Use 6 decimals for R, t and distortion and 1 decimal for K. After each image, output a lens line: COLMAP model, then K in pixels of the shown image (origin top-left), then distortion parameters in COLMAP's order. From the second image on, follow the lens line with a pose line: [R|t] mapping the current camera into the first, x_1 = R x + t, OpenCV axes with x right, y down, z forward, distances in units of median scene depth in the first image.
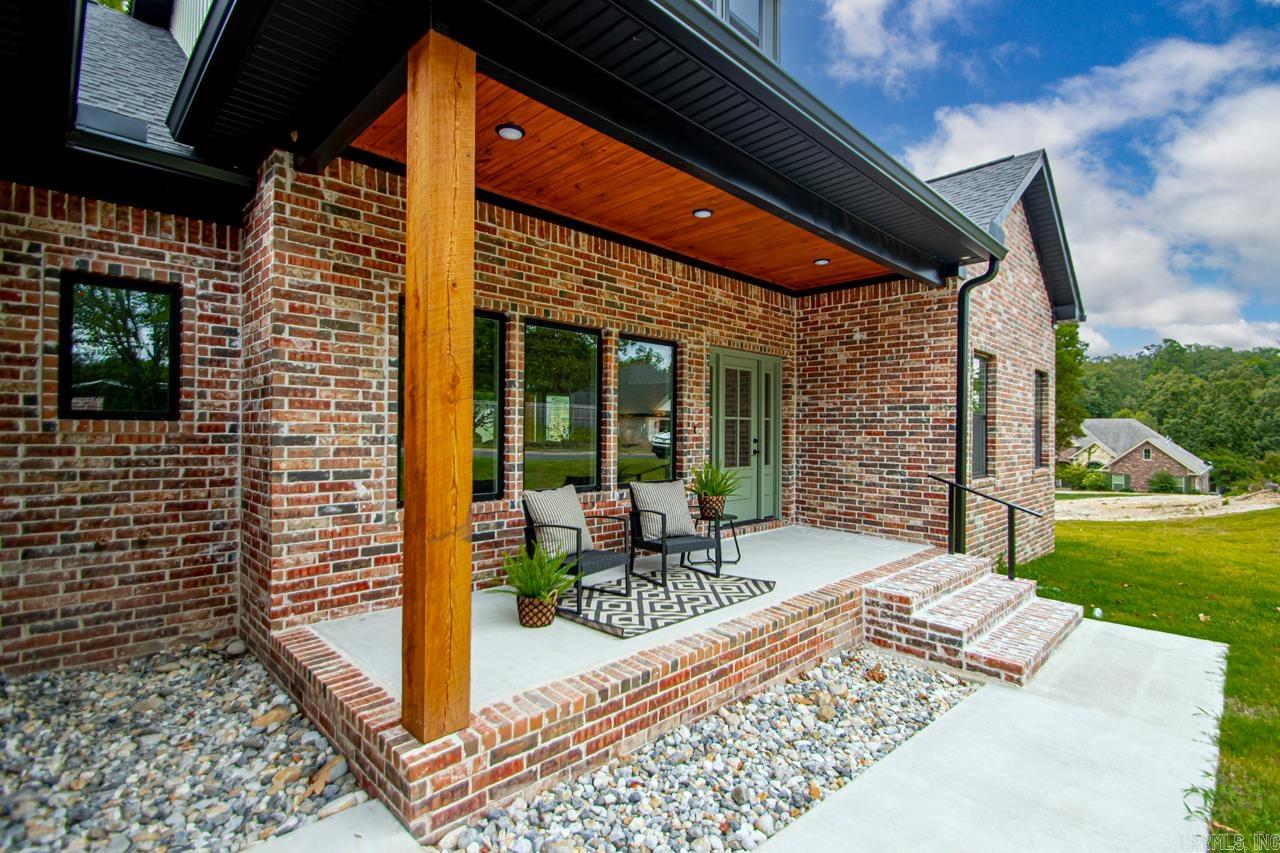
lens RADIAL K [[592.3, 0, 649.3], [0, 592.3, 427.3], [0, 0, 1]] dist [0.022637, -0.022178]
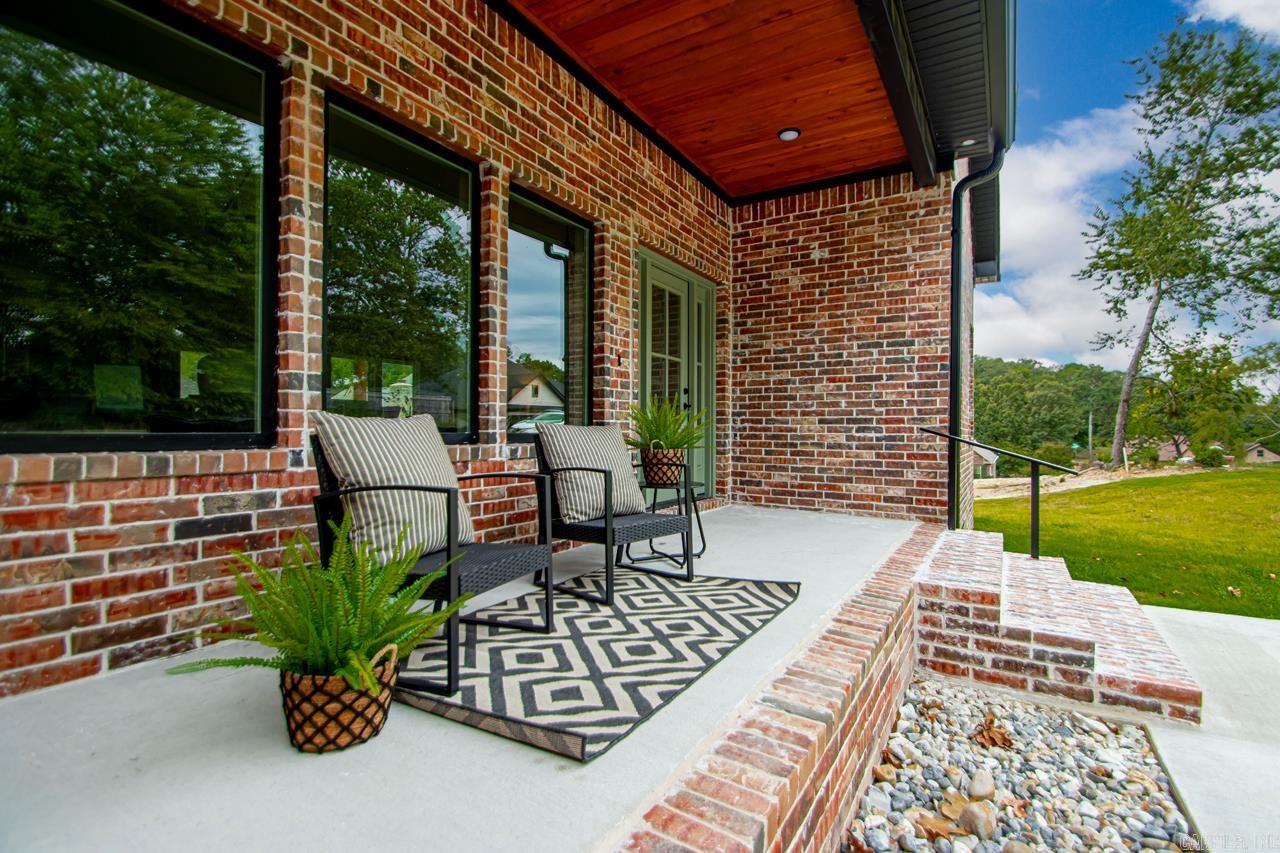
lens RADIAL K [[592.3, 0, 649.3], [0, 592.3, 427.3], [0, 0, 1]] dist [0.022637, -0.022178]
pose [[0.969192, -0.000391, 0.246306, -0.068184], [0.000499, 1.000000, -0.000376, 0.099924], [-0.246306, 0.000487, 0.969192, 0.436390]]
